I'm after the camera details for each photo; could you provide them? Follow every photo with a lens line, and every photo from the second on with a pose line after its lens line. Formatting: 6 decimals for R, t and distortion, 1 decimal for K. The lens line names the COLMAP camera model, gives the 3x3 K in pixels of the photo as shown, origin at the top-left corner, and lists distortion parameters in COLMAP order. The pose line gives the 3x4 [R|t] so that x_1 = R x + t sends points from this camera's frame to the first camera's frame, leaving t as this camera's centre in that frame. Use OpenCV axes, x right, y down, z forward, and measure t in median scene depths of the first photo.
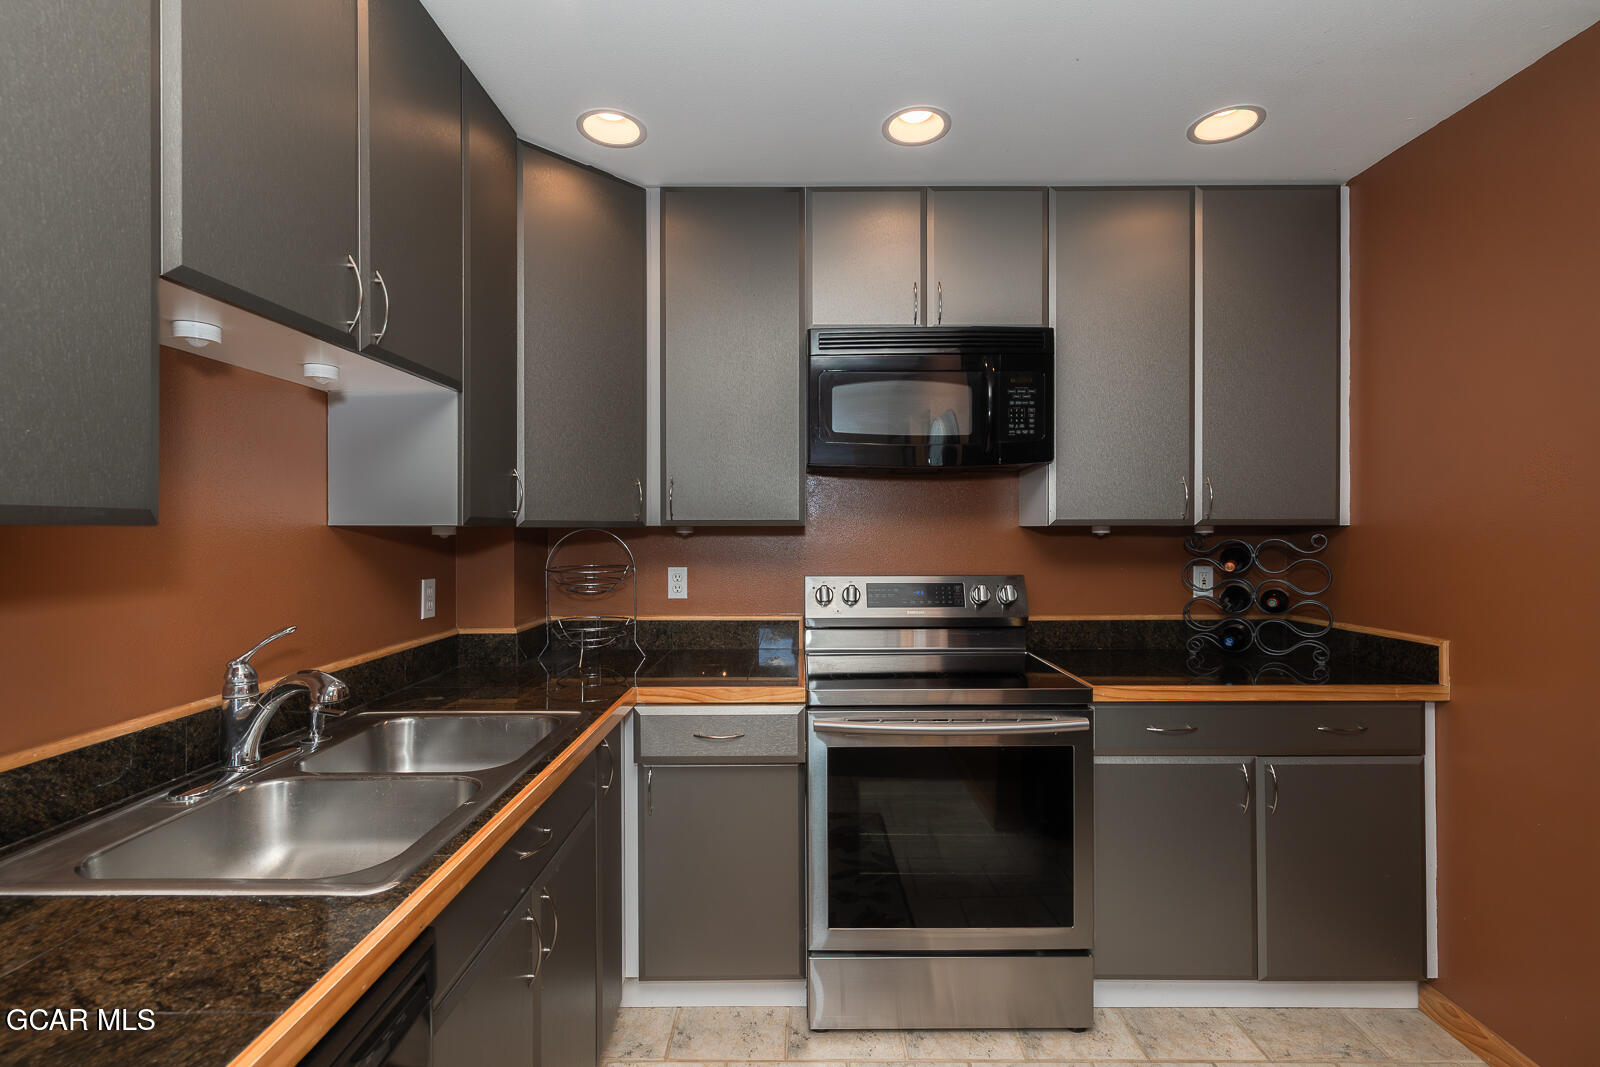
lens RADIAL K [[674.5, 0, 800.0], [0, 674.5, 533.5], [0, 0, 1]] dist [-0.000412, -0.000031]
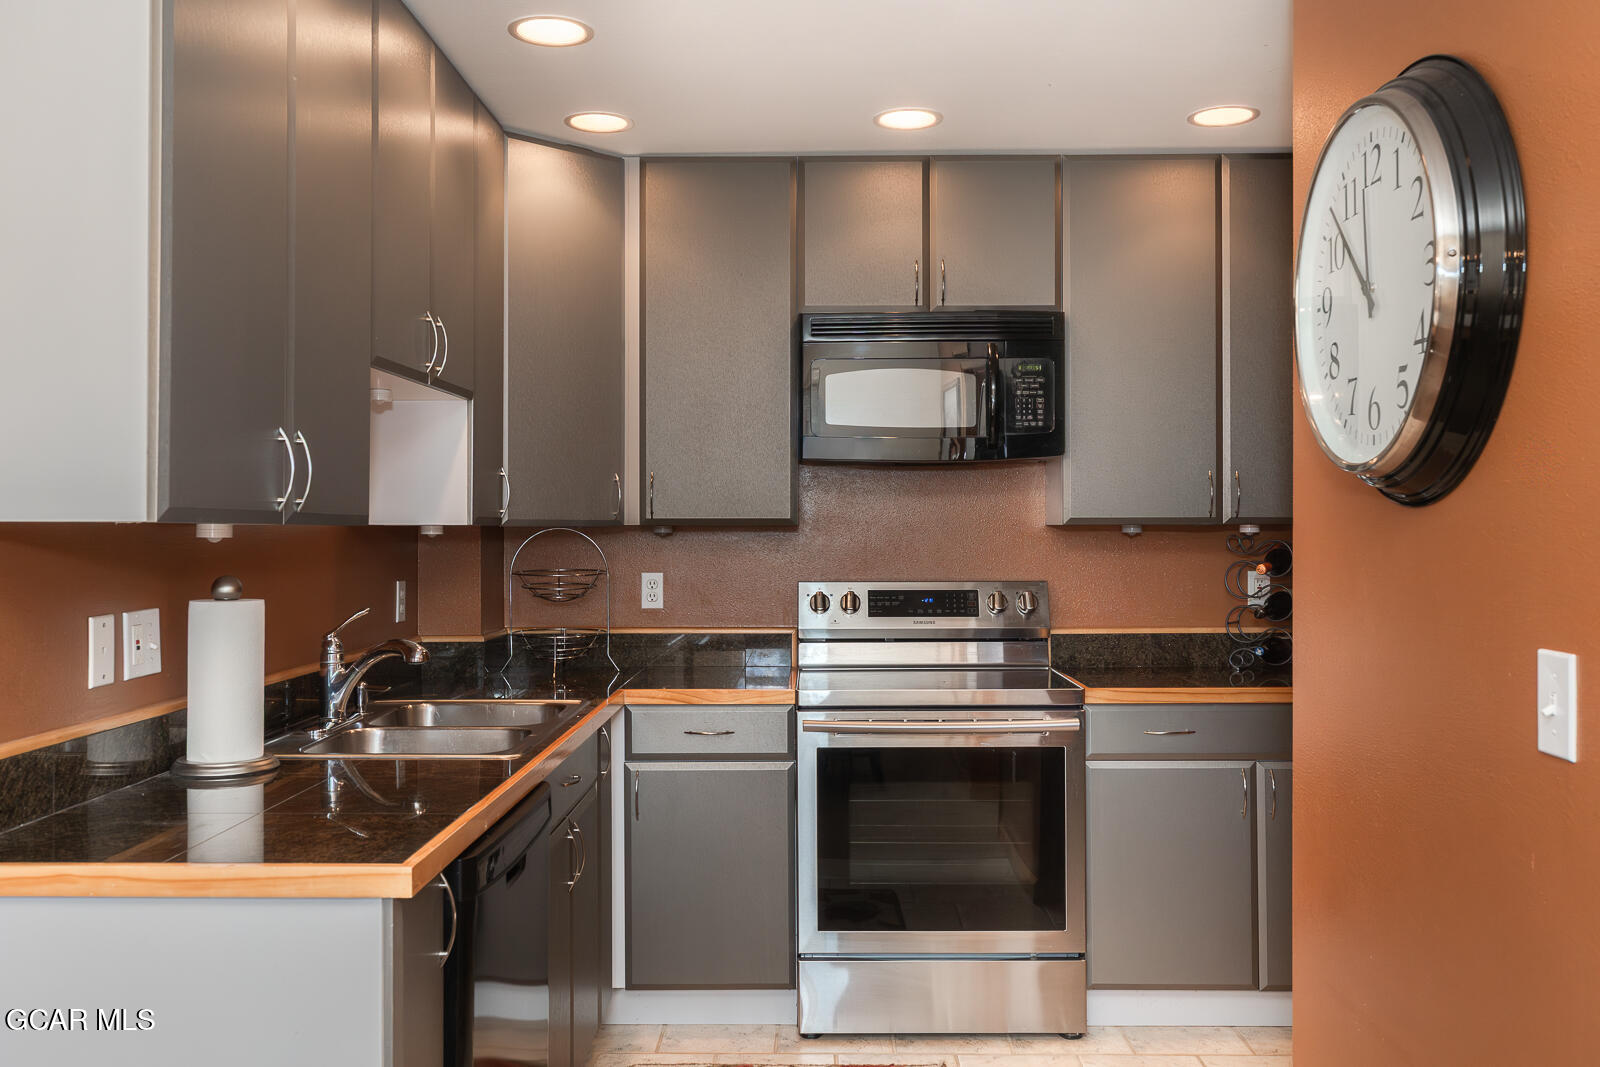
lens RADIAL K [[1345.8, 0, 800.0], [0, 1345.8, 533.5], [0, 0, 1]] dist [0.053263, -0.000024]
pose [[0.999942, -0.000632, -0.010757, 0.032235], [0.000617, 0.999999, -0.001381, 0.002943], [0.010758, 0.001375, 0.999941, -0.860950]]
